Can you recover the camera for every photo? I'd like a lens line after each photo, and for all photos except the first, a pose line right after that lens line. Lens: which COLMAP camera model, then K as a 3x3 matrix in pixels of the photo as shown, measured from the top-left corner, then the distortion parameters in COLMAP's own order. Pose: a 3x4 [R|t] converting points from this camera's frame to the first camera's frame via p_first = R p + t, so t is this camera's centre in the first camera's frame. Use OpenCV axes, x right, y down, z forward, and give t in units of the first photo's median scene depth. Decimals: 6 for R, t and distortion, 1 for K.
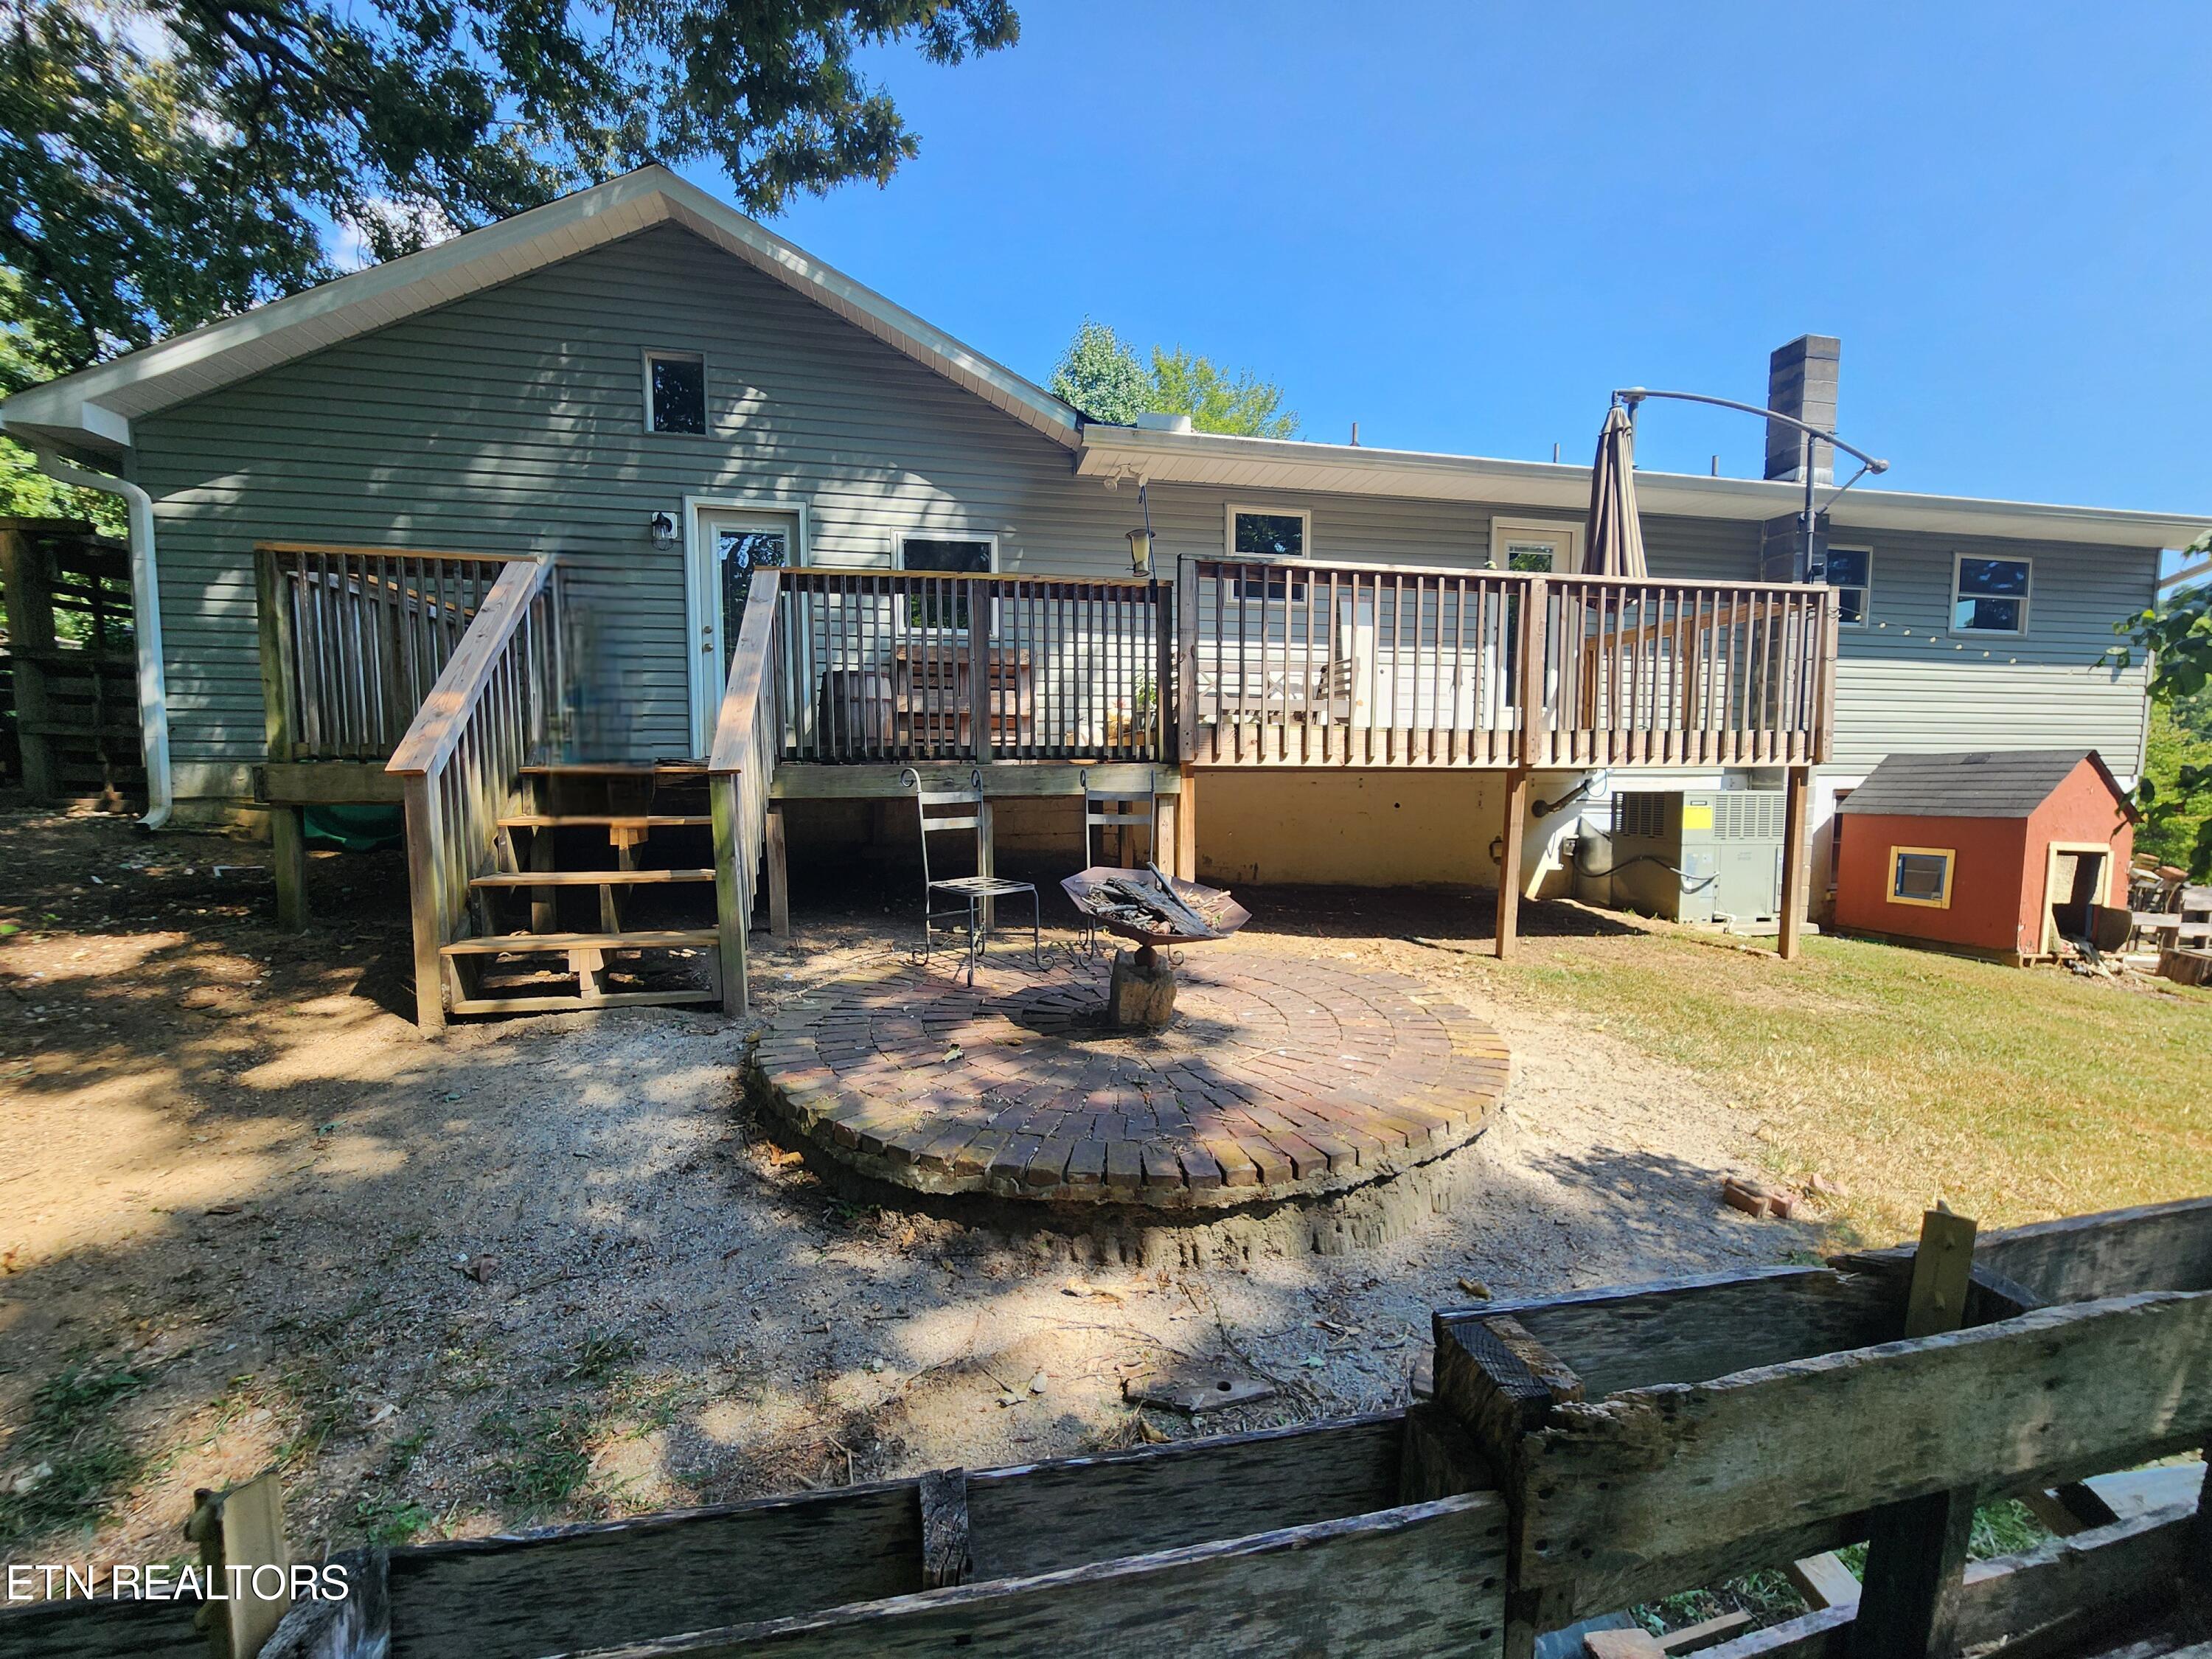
lens RADIAL K [[906.8, 0, 1114.8], [0, 906.8, 836.1], [0, 0, 1]] dist [0.000221, 0.000583]
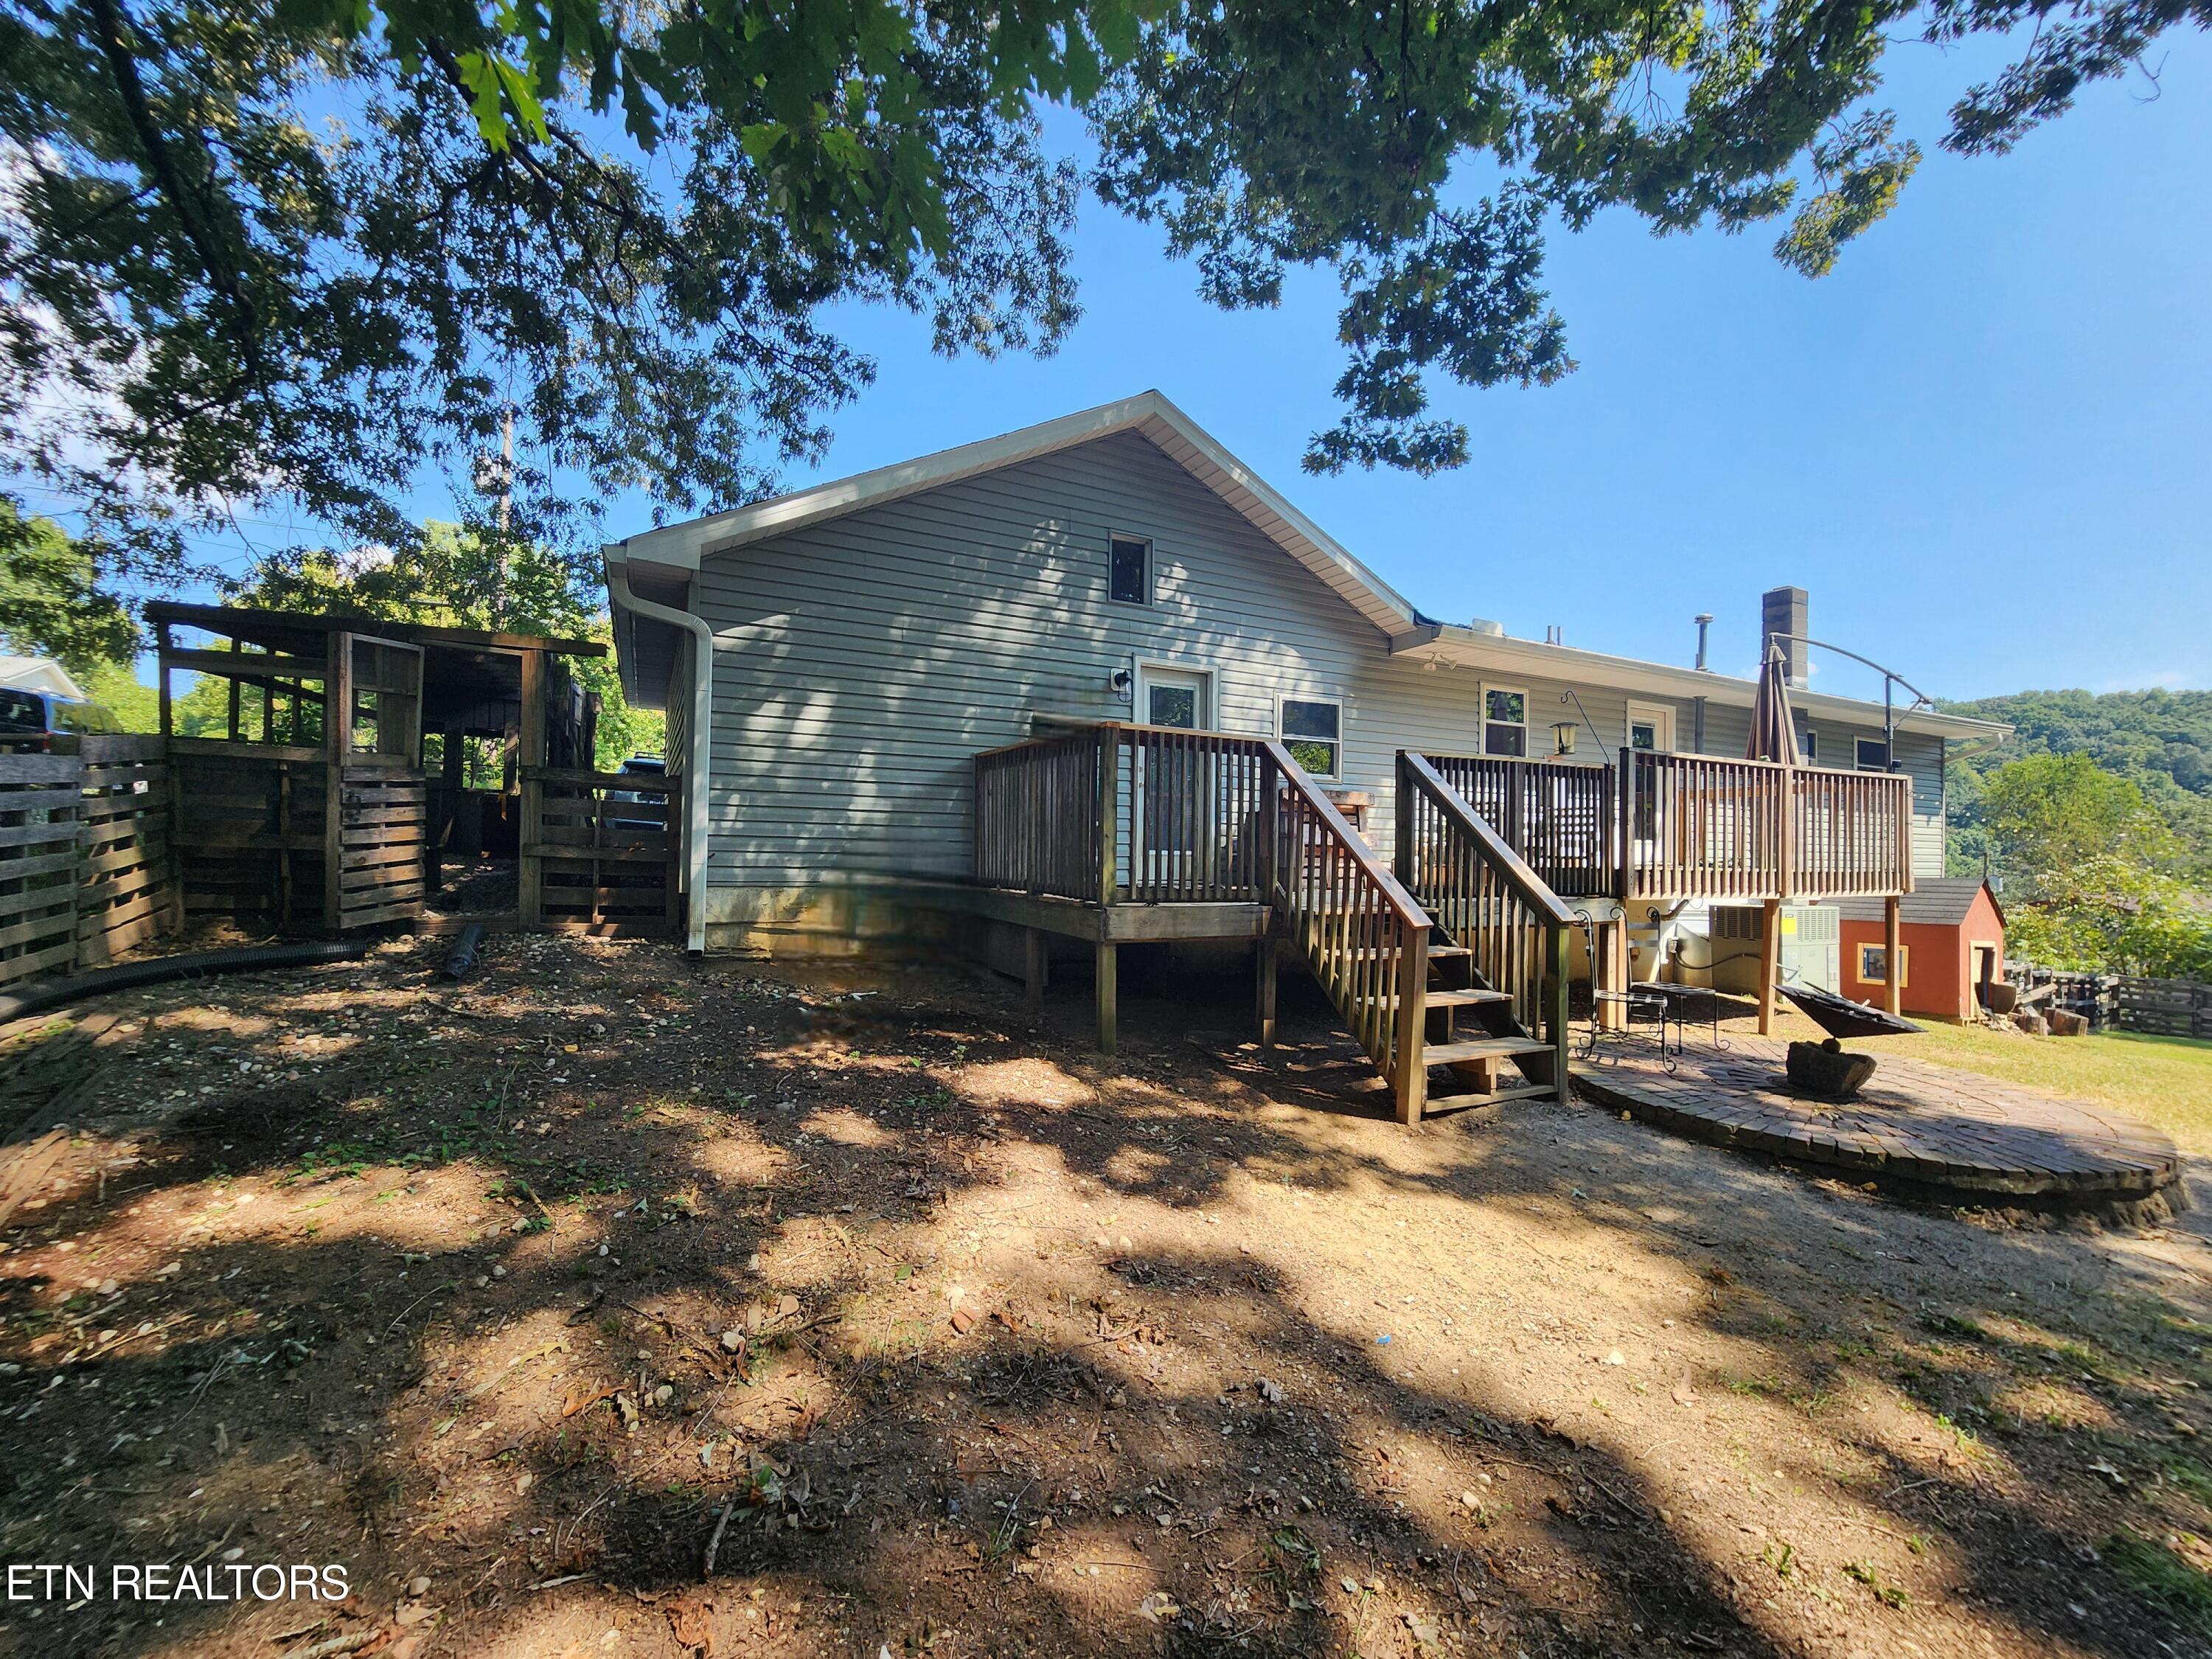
lens RADIAL K [[906.8, 0, 1114.8], [0, 906.8, 836.1], [0, 0, 1]] dist [0.000221, 0.000583]
pose [[0.964498, 0.019661, 0.263359, -0.797743], [0.004281, 0.995930, -0.090027, -0.042333], [-0.264057, 0.087958, 0.960488, -0.080600]]
